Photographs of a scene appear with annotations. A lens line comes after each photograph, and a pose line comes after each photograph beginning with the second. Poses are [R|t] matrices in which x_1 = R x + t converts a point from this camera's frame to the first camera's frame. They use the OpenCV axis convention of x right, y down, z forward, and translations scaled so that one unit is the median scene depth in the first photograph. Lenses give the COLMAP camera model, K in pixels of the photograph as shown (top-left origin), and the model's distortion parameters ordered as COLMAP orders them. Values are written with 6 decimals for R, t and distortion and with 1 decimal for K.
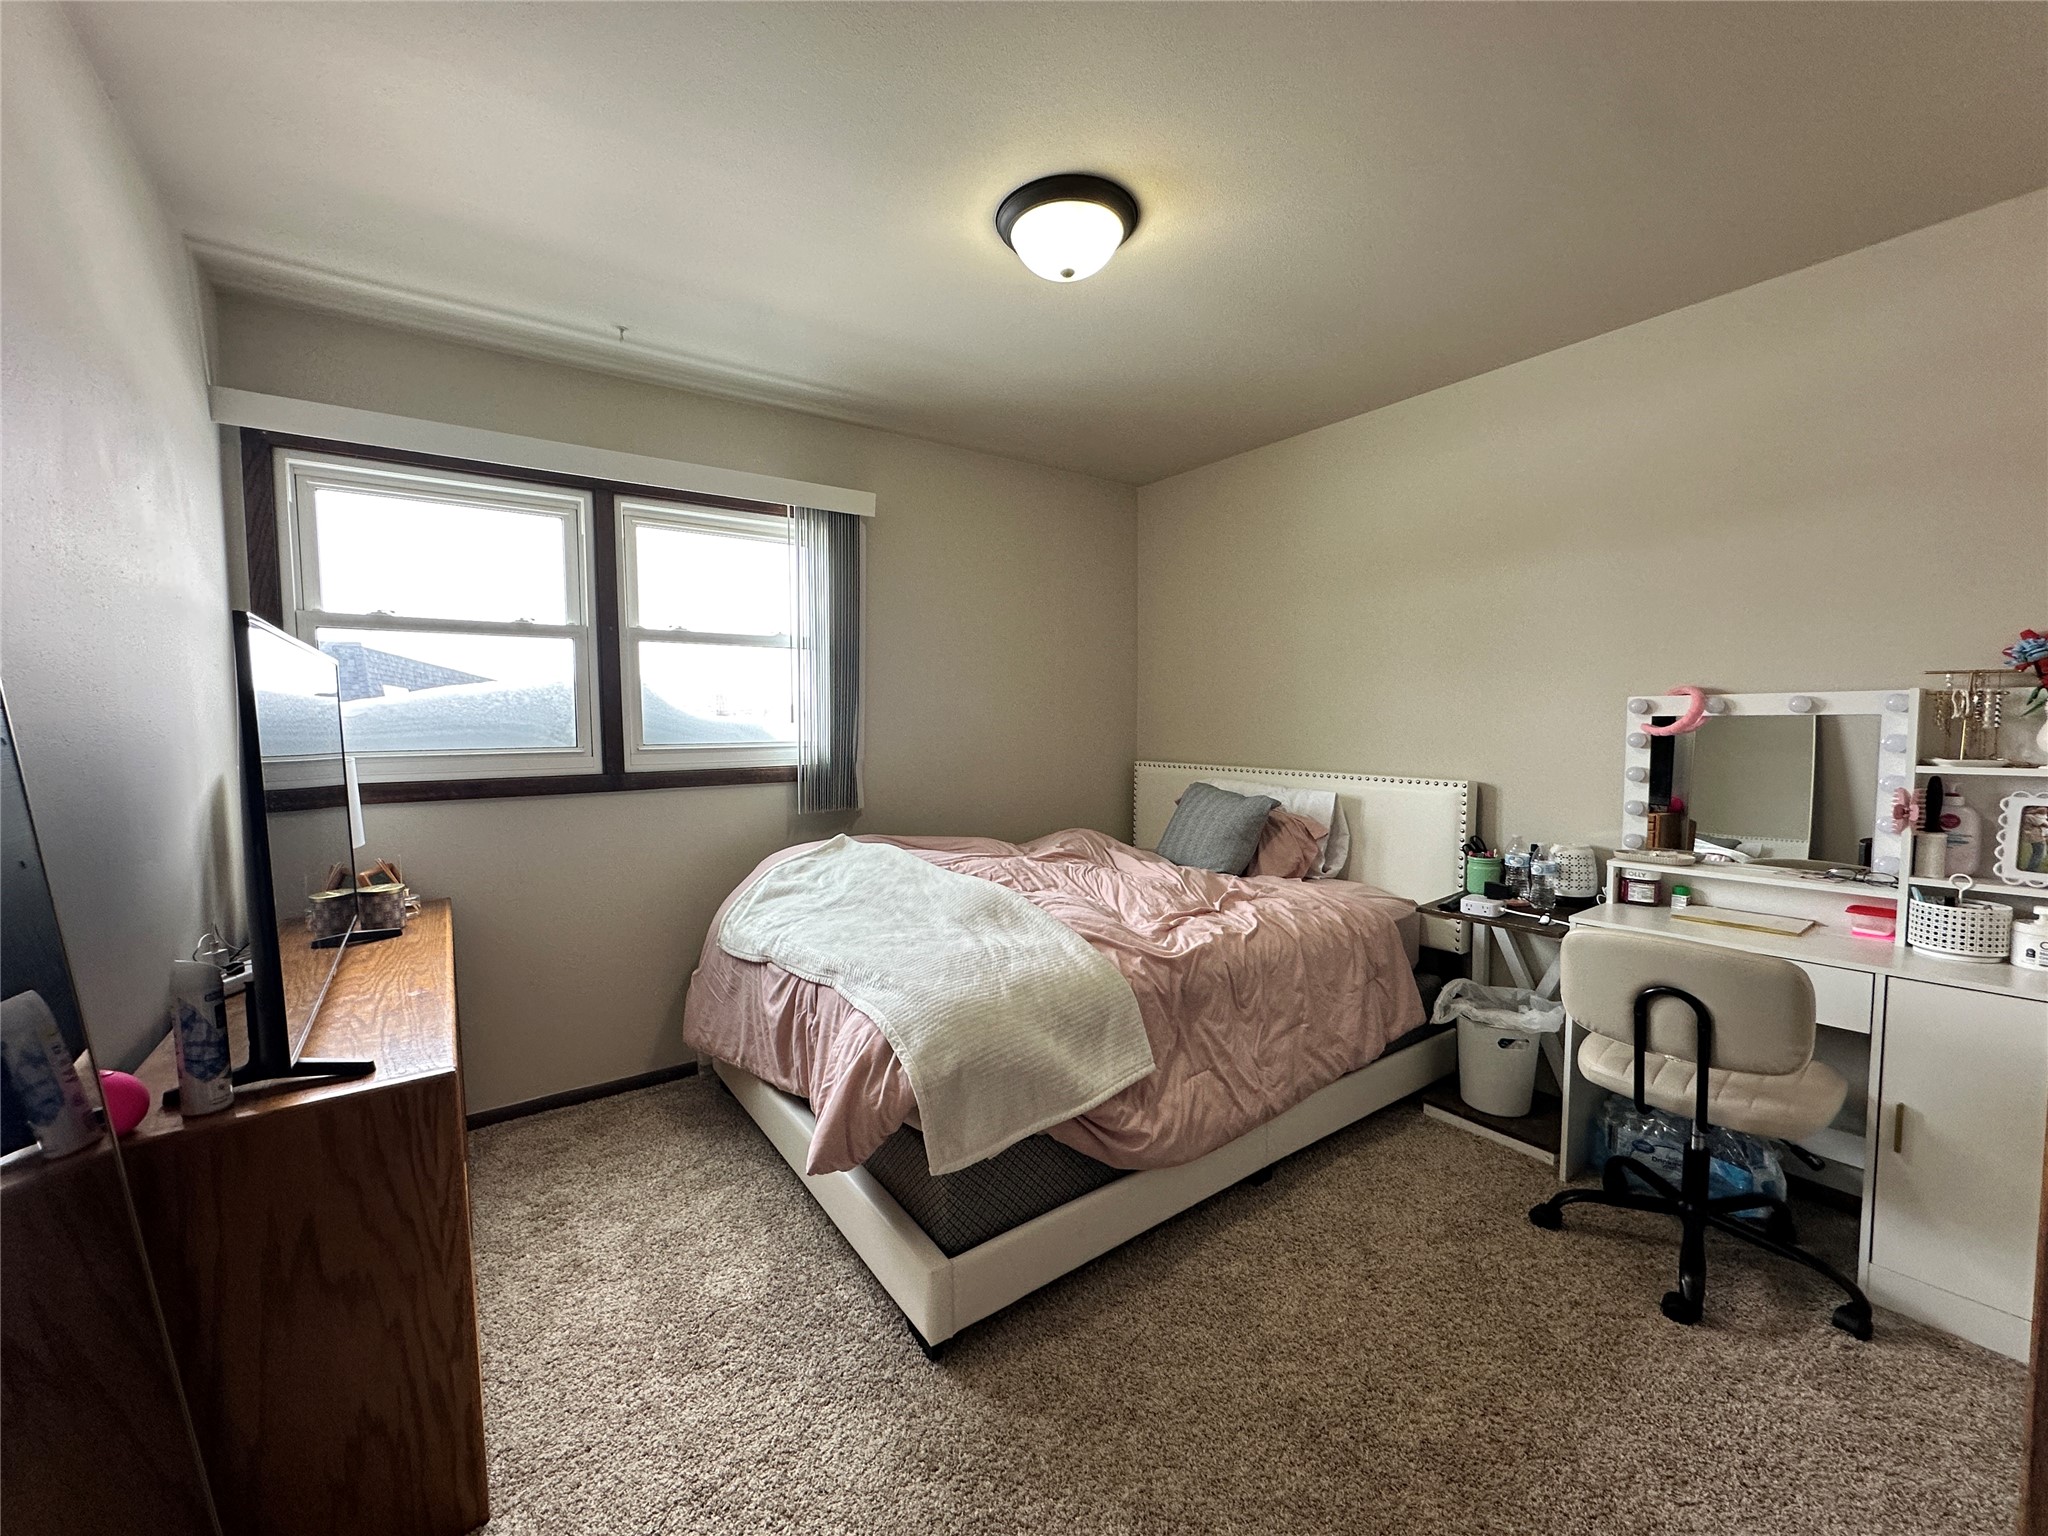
lens RADIAL K [[814.6, 0, 1024.0], [0, 814.6, 768.0], [0, 0, 1]] dist [-0.001983, 0.000320]
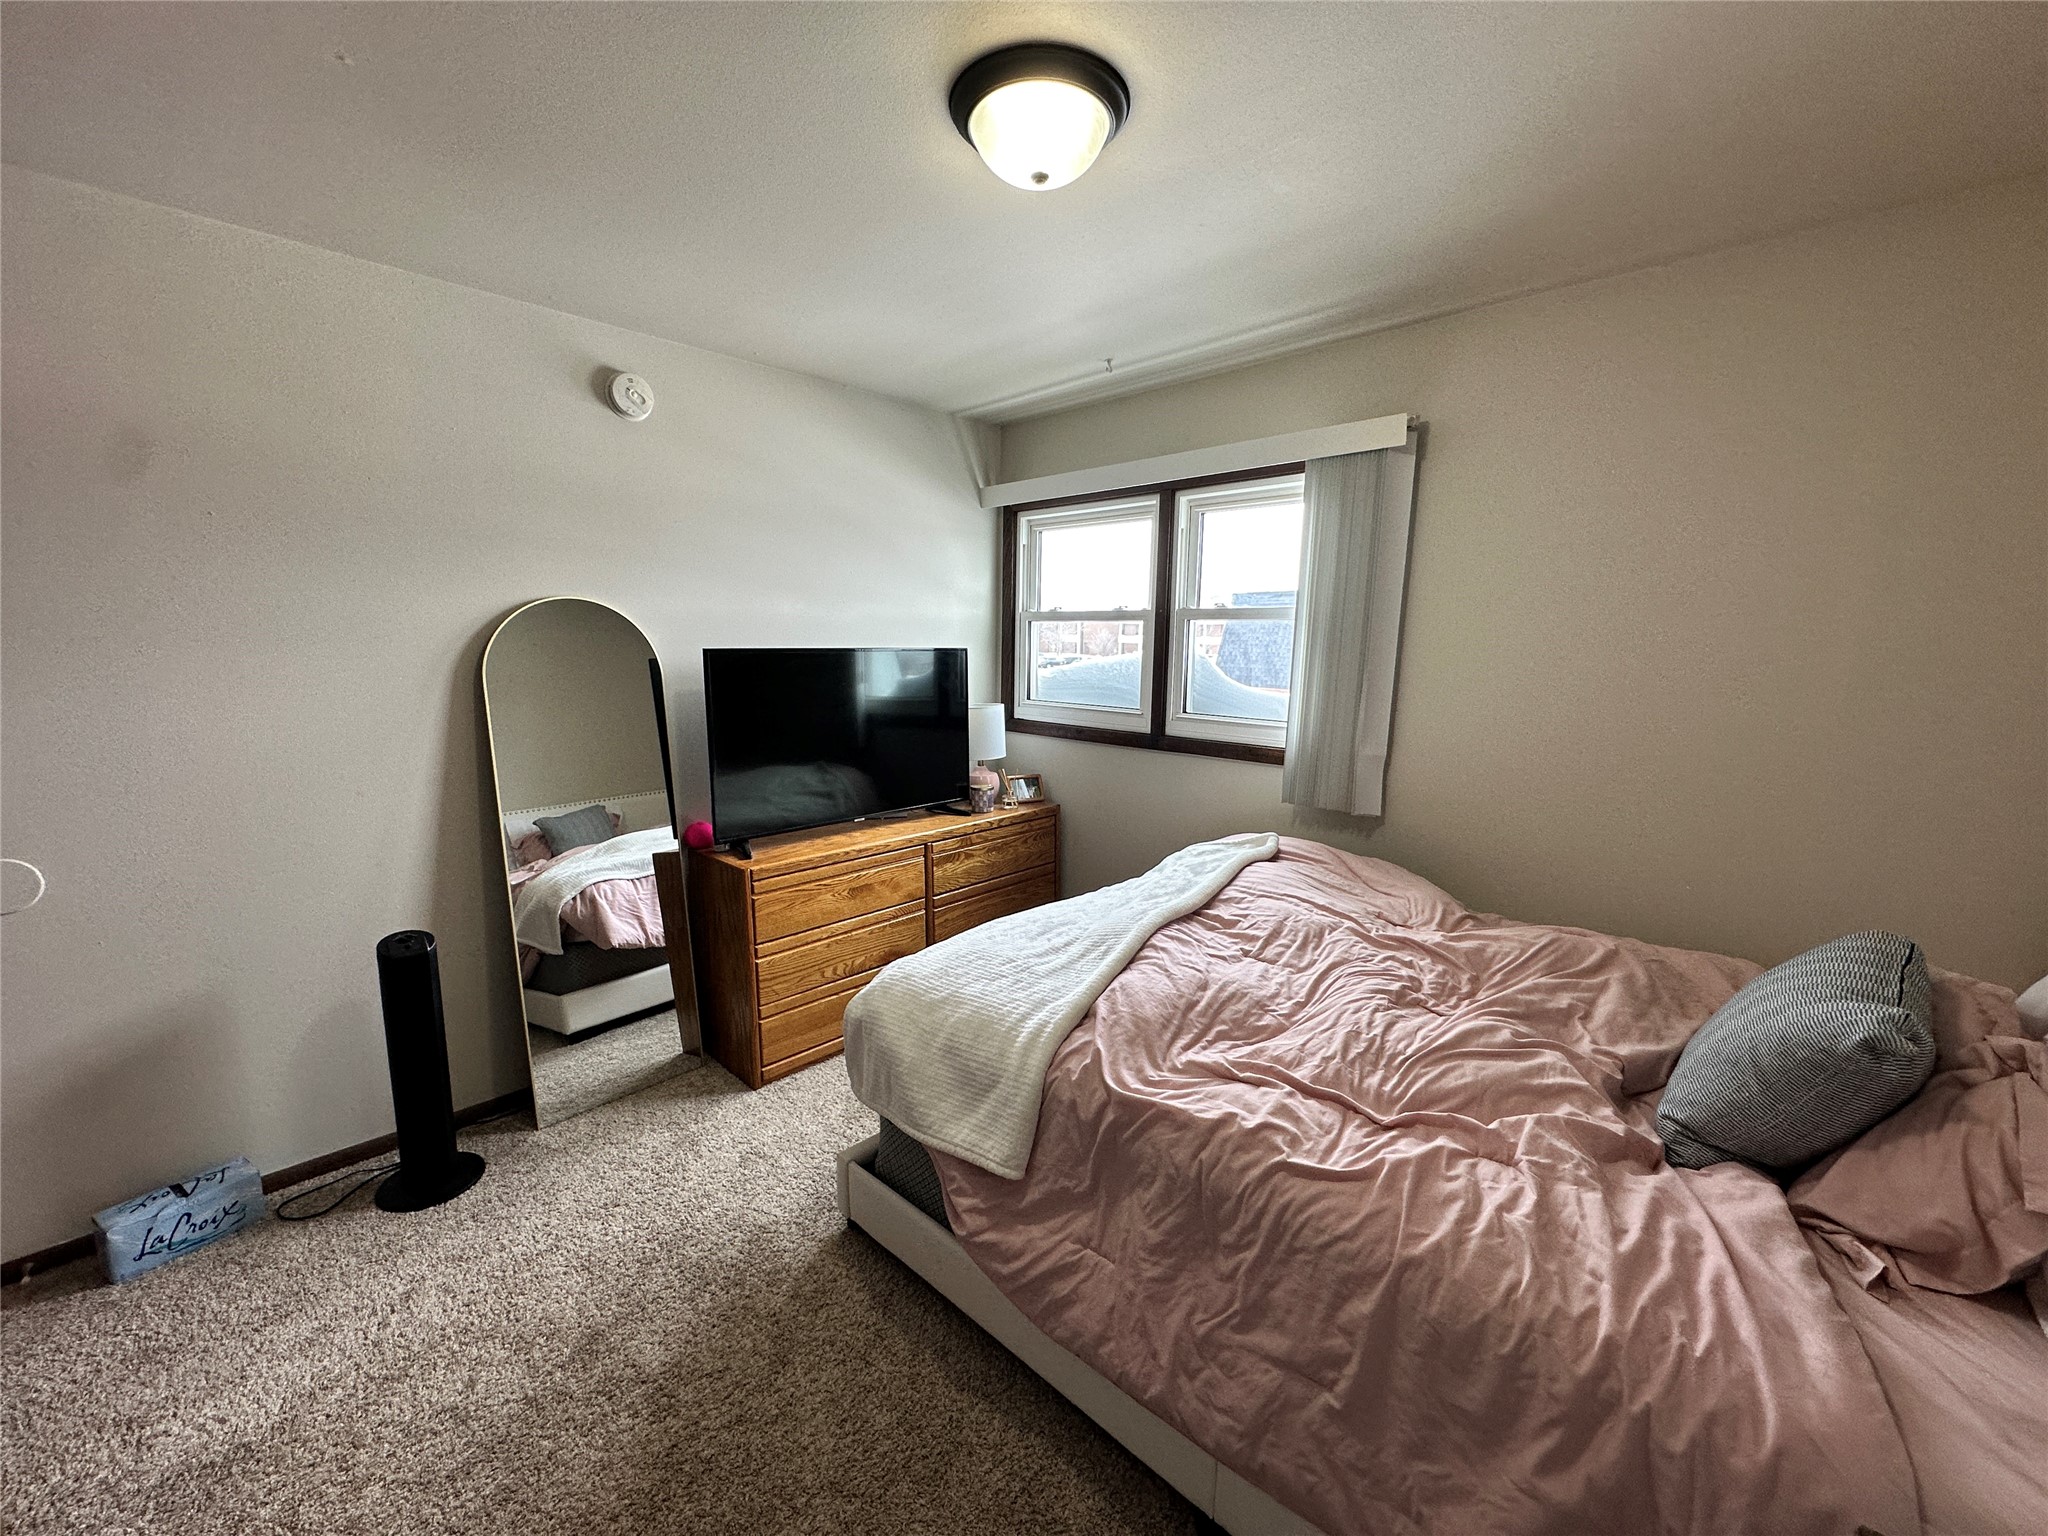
lens RADIAL K [[814.6, 0, 1024.0], [0, 814.6, 768.0], [0, 0, 1]] dist [-0.001983, 0.000320]
pose [[0.173876, 0.164750, -0.970889, 0.642206], [-0.075147, 0.985251, 0.153730, -0.116696], [0.981896, 0.046229, 0.183692, 0.611713]]
